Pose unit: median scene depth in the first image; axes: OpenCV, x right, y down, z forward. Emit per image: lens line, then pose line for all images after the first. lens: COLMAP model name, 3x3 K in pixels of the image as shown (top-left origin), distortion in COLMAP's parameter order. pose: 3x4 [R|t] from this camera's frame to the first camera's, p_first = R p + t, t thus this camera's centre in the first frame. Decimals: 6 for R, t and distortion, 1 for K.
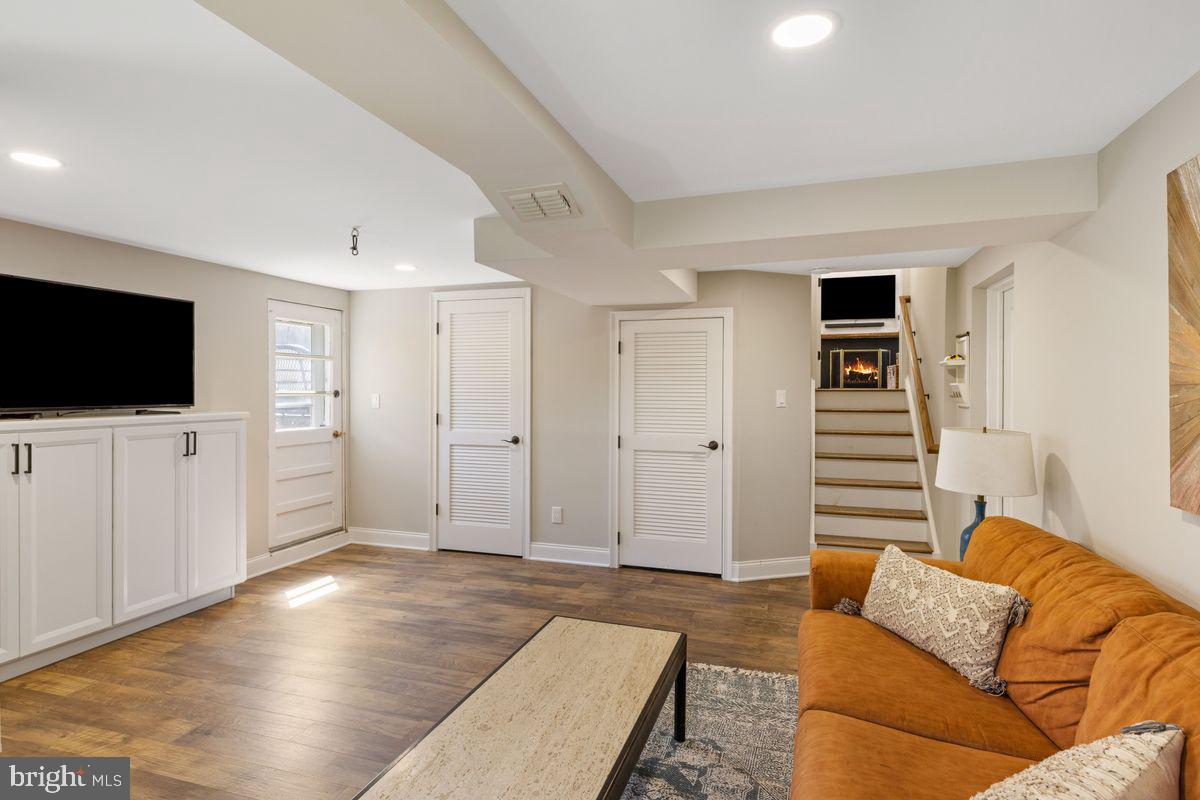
lens RADIAL K [[618.7, 0, 597.9], [0, 618.7, 397.7], [0, 0, 1]] dist [0.000811, 0.000343]
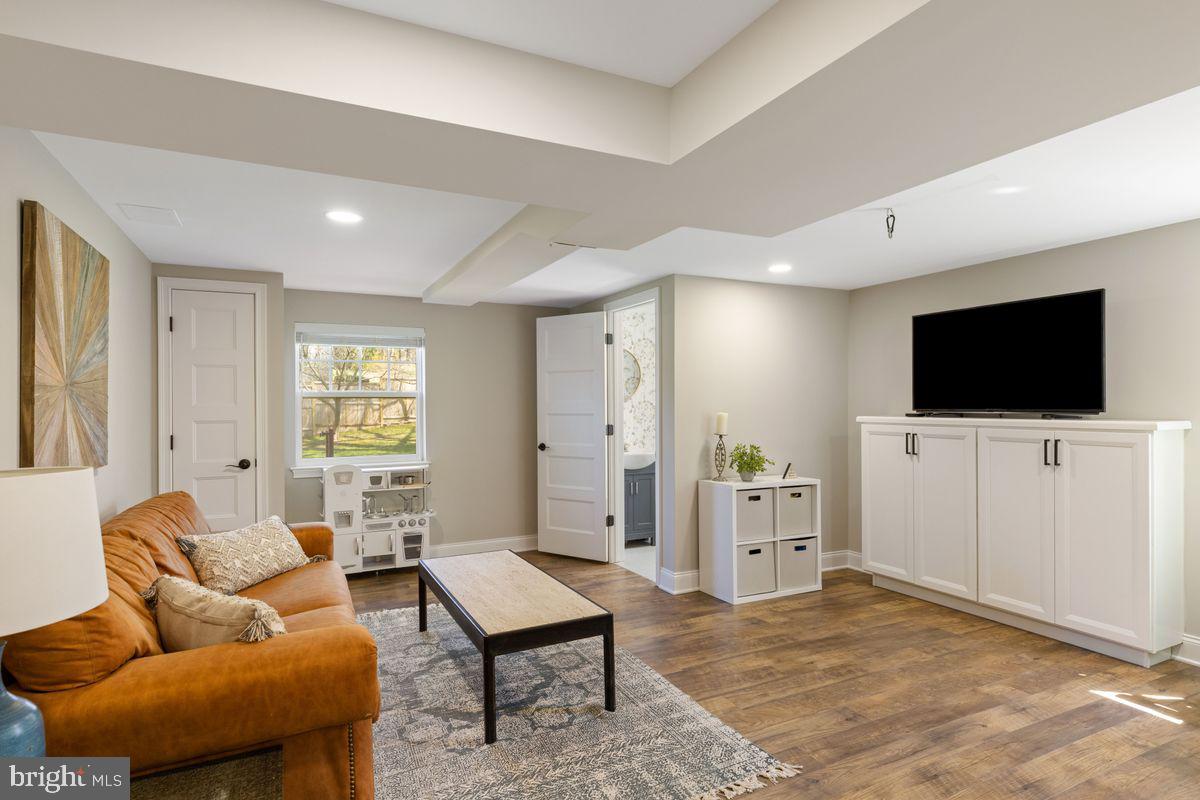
lens RADIAL K [[618.7, 0, 597.9], [0, 618.7, 397.7], [0, 0, 1]] dist [0.000811, 0.000343]
pose [[-0.697695, -0.004457, -0.716381, 0.519940], [-0.006401, 0.999980, 0.000013, -0.001872], [0.716367, 0.004595, -0.697709, 1.296870]]
